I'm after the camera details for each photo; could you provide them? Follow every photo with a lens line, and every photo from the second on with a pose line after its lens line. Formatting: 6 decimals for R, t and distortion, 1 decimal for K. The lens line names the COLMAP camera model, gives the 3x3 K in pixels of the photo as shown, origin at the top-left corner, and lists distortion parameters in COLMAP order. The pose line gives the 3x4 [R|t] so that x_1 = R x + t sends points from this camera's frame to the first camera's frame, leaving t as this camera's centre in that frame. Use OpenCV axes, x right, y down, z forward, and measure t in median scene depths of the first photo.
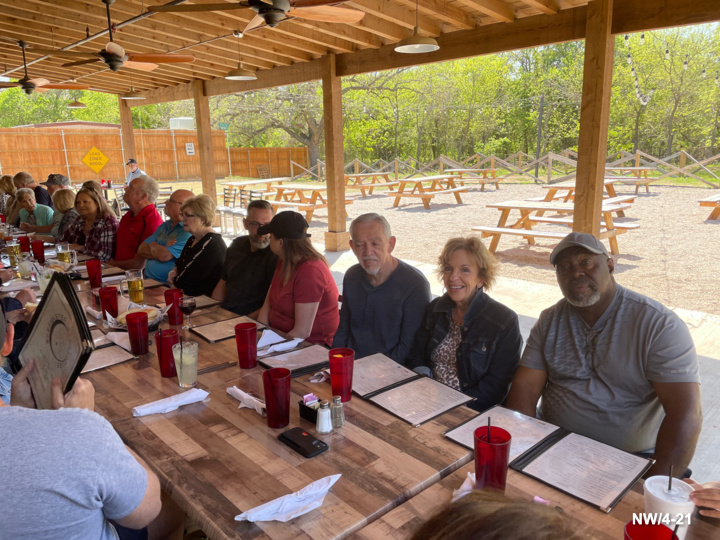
lens RADIAL K [[538.8, 0, 365.0], [0, 538.8, 269.1], [0, 0, 1]] dist [0.073577, -0.109430]
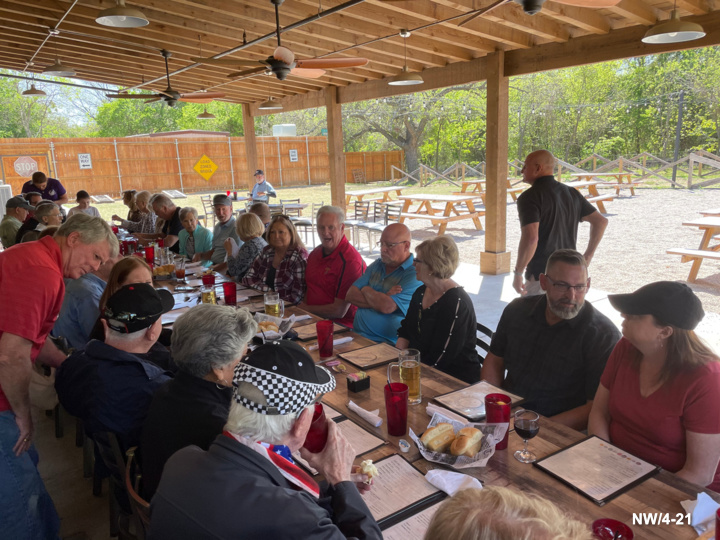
lens RADIAL K [[538.8, 0, 365.0], [0, 538.8, 269.1], [0, 0, 1]] dist [0.073577, -0.109430]
pose [[0.989302, 0.016070, -0.144992, -0.100014], [-0.016469, 0.999863, -0.001551, -0.027224], [0.144947, 0.003923, 0.989432, 0.070119]]
